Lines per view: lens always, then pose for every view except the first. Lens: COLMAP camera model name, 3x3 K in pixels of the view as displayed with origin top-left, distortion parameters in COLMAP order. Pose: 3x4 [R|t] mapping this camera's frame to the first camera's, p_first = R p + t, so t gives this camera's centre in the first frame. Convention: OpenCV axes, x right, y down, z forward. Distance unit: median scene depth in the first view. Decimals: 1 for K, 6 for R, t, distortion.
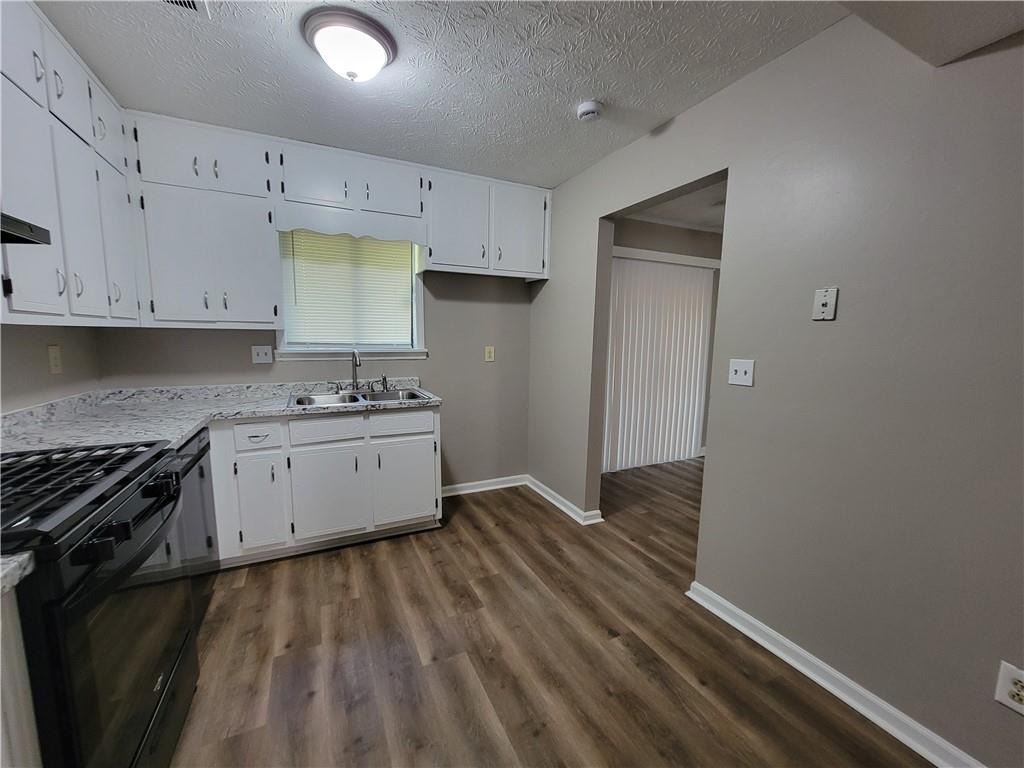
lens RADIAL K [[418.2, 0, 512.8], [0, 418.2, 391.9], [0, 0, 1]] dist [-0.002232, -0.000055]
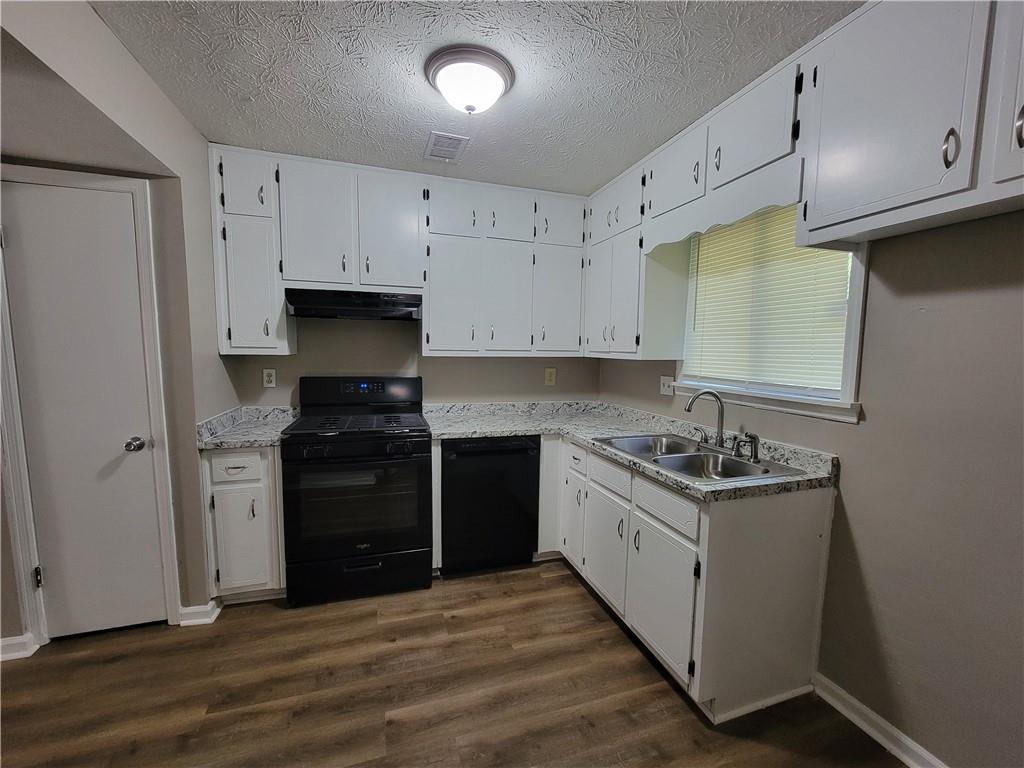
lens RADIAL K [[418.2, 0, 512.8], [0, 418.2, 391.9], [0, 0, 1]] dist [-0.002232, -0.000055]
pose [[-0.134381, 0.088584, -0.986962, 0.432714], [-0.147362, 0.983135, 0.108304, -0.145725], [0.979911, 0.159995, -0.119061, 0.890967]]
